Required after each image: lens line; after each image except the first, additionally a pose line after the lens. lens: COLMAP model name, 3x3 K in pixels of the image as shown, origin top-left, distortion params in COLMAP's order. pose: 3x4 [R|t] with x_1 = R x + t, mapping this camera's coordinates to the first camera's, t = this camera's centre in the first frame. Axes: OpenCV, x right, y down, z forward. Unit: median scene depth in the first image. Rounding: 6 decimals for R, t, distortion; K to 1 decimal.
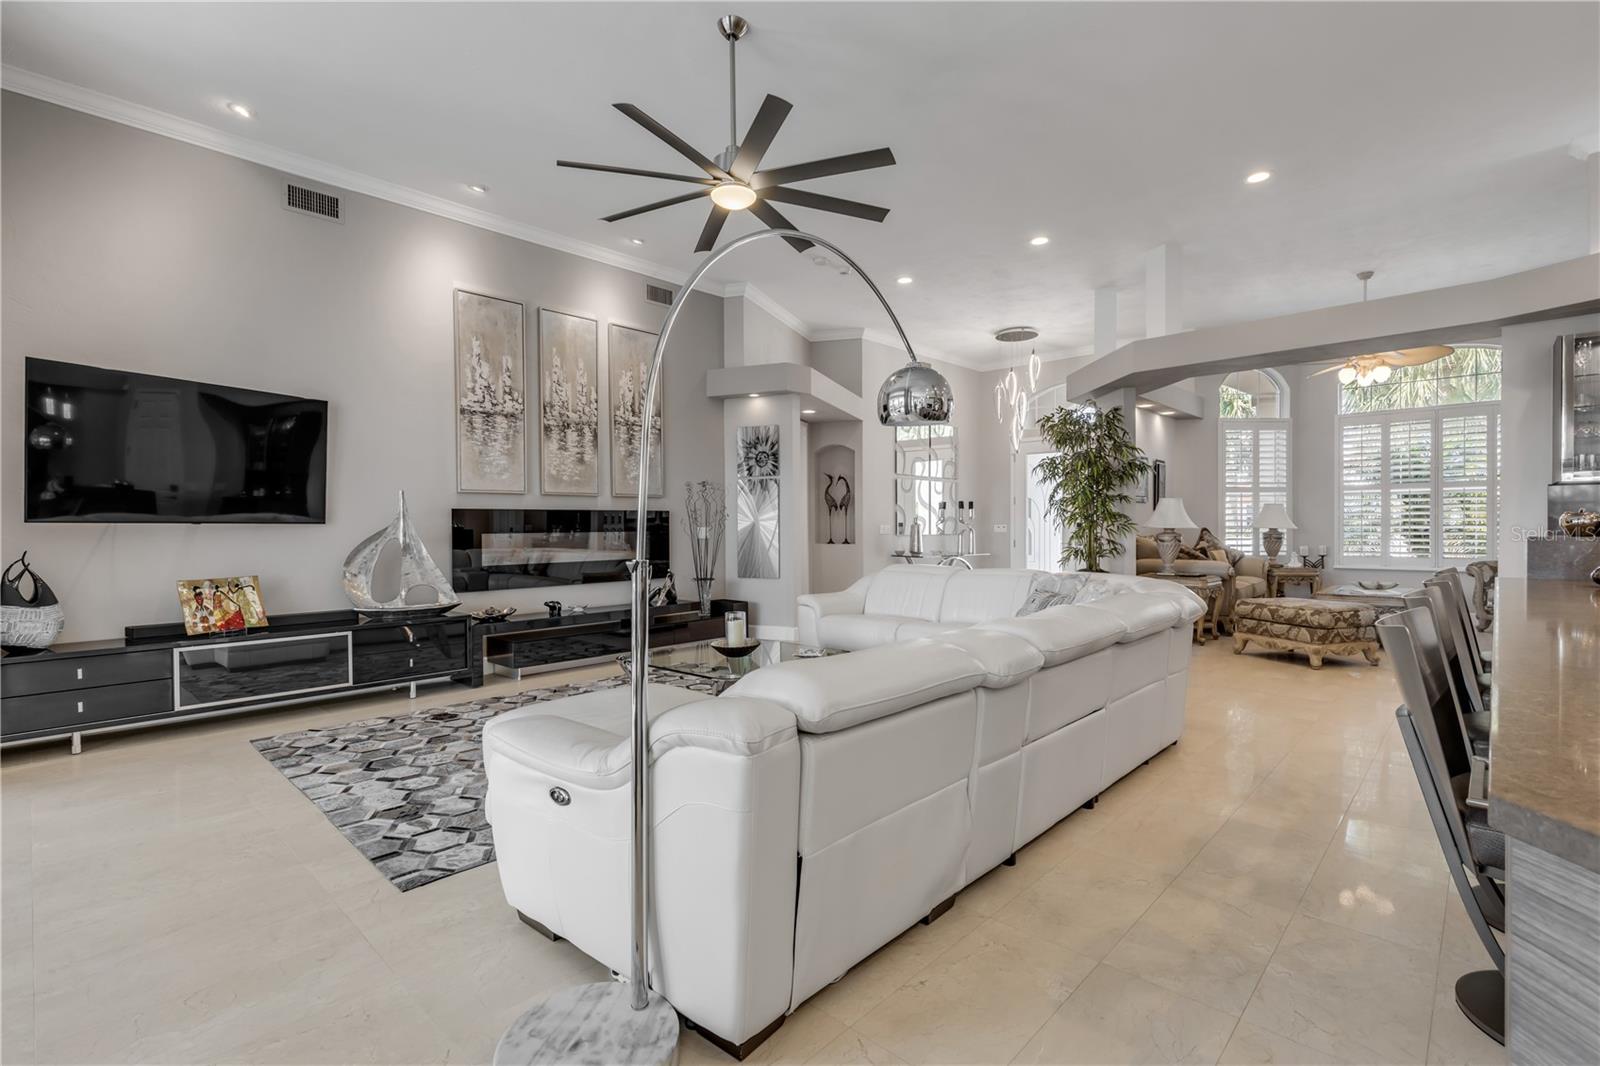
lens RADIAL K [[728.2, 0, 798.3], [0, 728.2, 534.2], [0, 0, 1]] dist [0.001510, 0.000408]
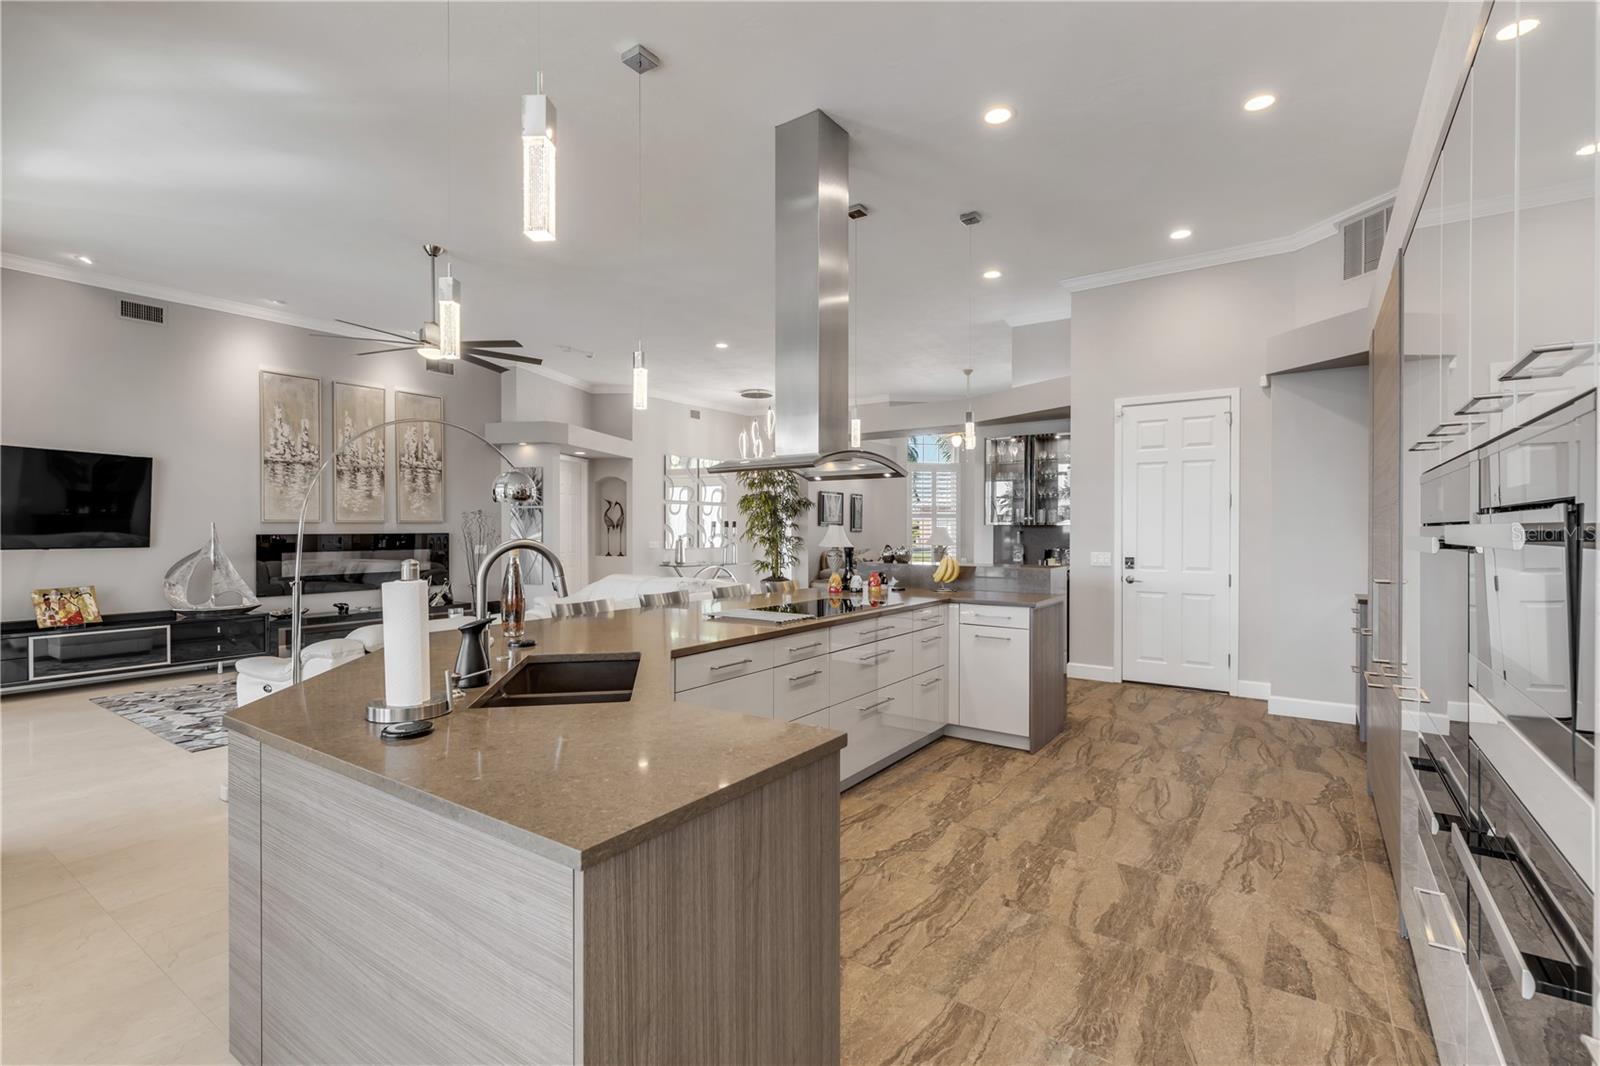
lens RADIAL K [[728.2, 0, 801.1], [0, 728.2, 533.0], [0, 0, 1]] dist [0.001510, 0.000408]
pose [[0.988424, 0.005497, 0.151615, 0.281642], [-0.004490, 0.999966, -0.006983, -0.029923], [-0.151648, 0.006221, 0.988415, -0.430530]]
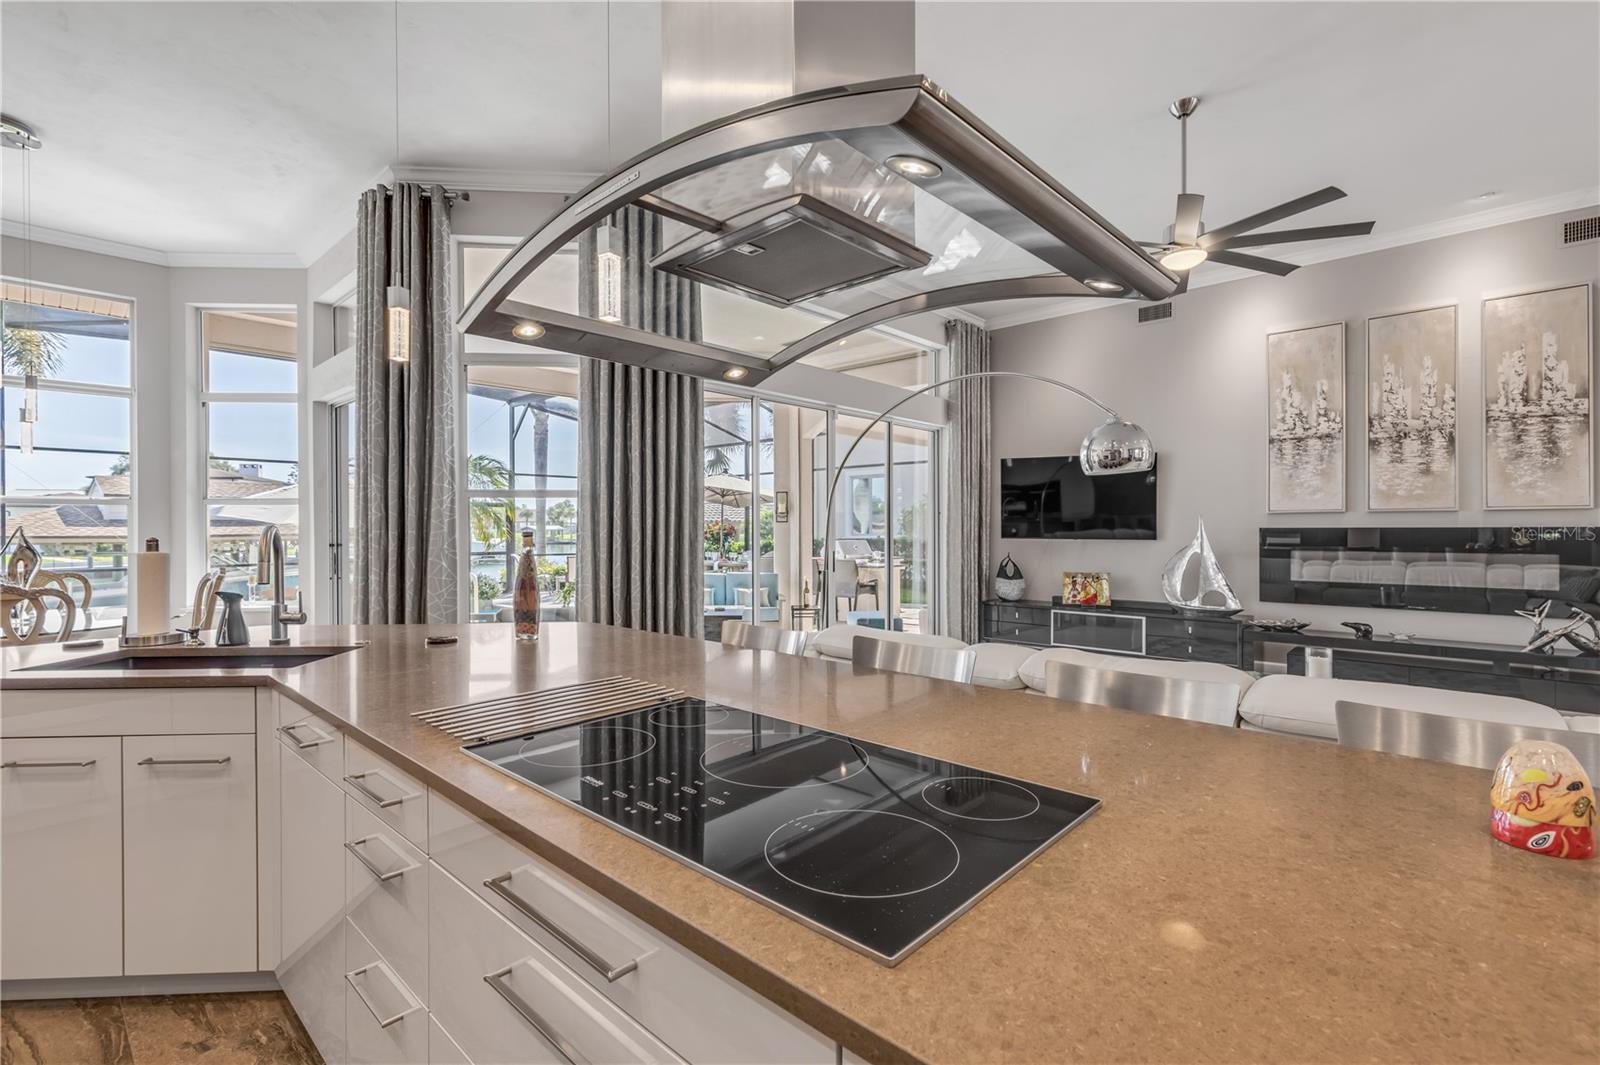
lens RADIAL K [[728.2, 0, 795.1], [0, 728.2, 527.2], [0, 0, 1]] dist [0.001510, 0.000408]
pose [[0.015004, 0.004969, -0.999875, 0.595246], [-0.008918, 0.999949, 0.004835, -0.032173], [0.999848, 0.008845, 0.015048, 0.231028]]
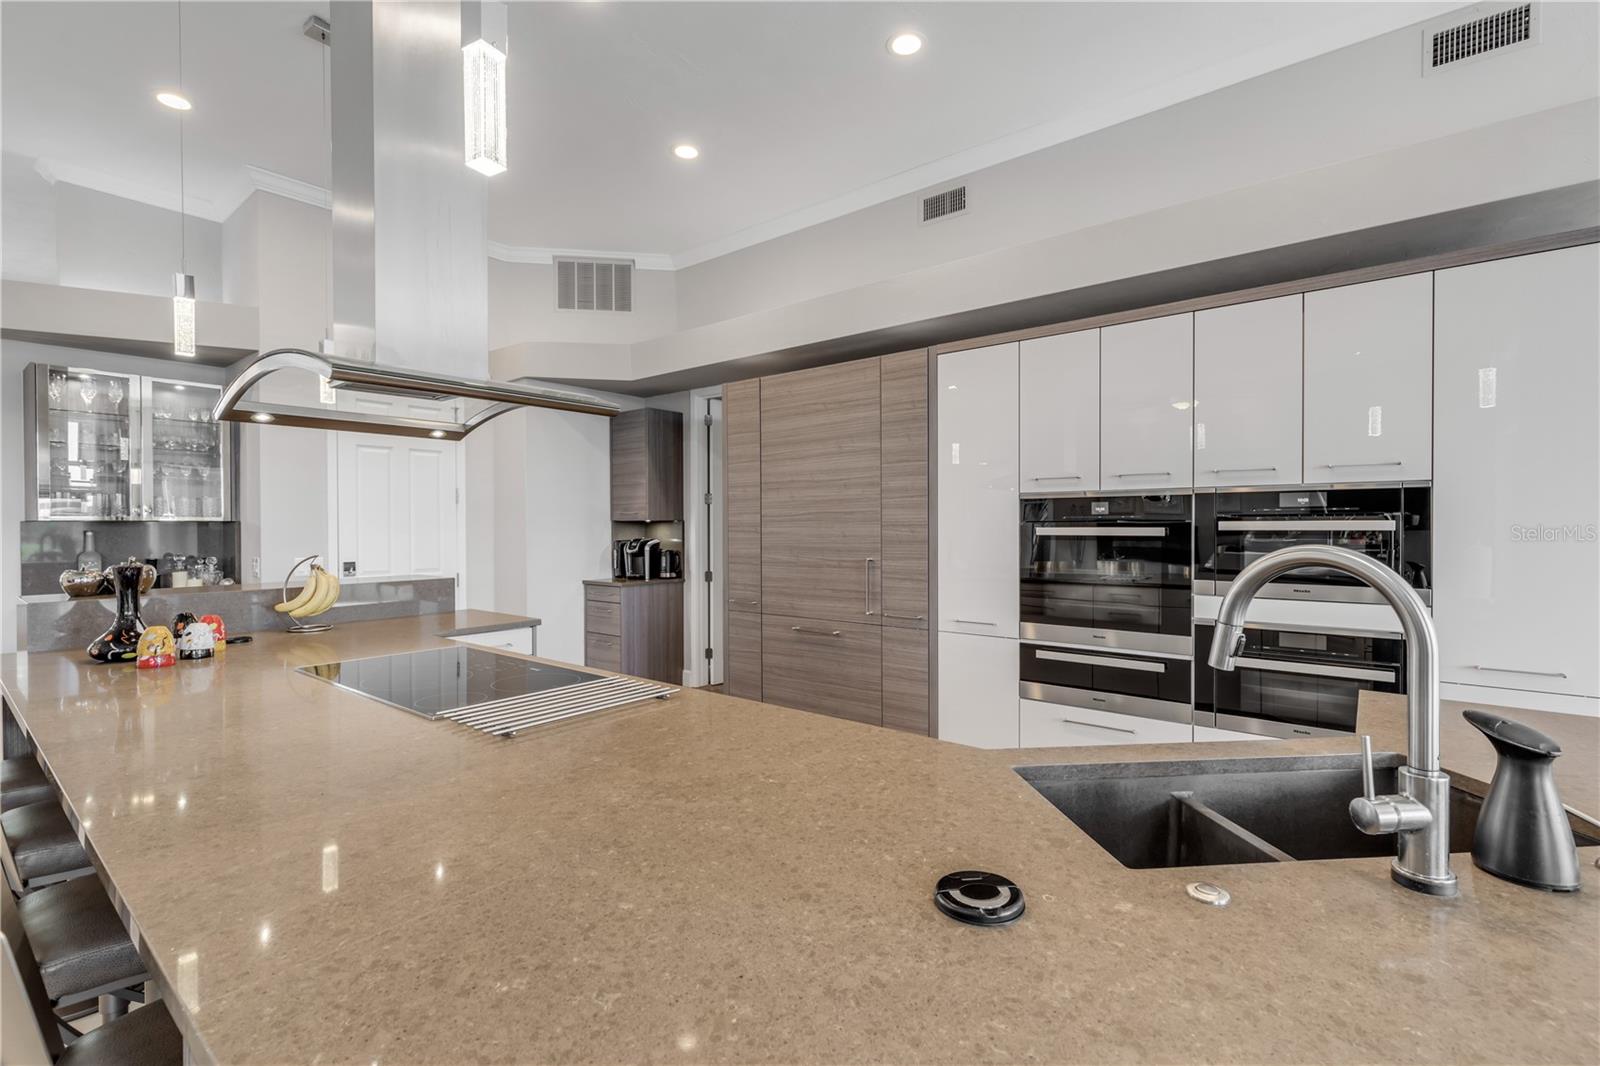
lens RADIAL K [[723.9, 0, 793.6], [0, 723.9, 530.2], [0, 0, 1]] dist [0.005459, -0.000195]
pose [[-0.074369, -0.001105, 0.997230, 0.042086], [0.014827, 0.999888, 0.002214, -0.034627], [-0.997121, 0.014950, -0.074344, 0.083801]]
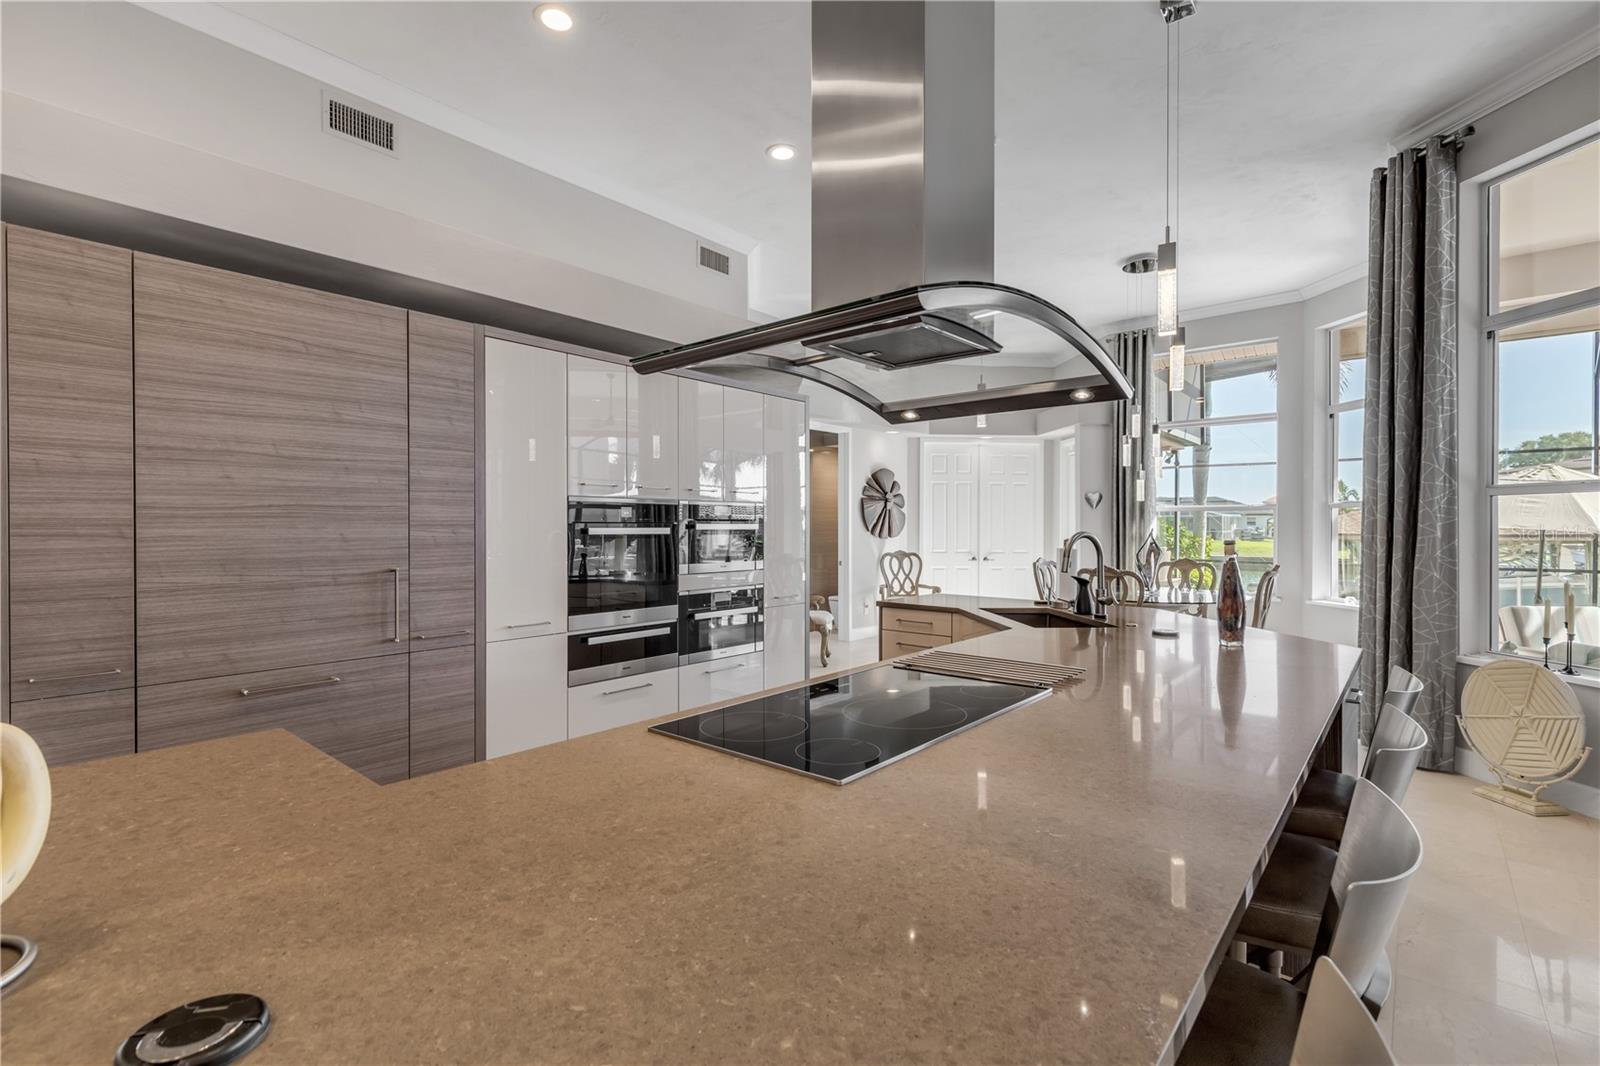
lens RADIAL K [[728.2, 0, 801.4], [0, 728.2, 532.7], [0, 0, 1]] dist [0.001510, 0.000408]
pose [[-0.998076, 0.005934, -0.061713, 0.450867], [0.004695, 0.999785, 0.020196, -0.040351], [0.061820, 0.019867, -0.997890, 0.500357]]
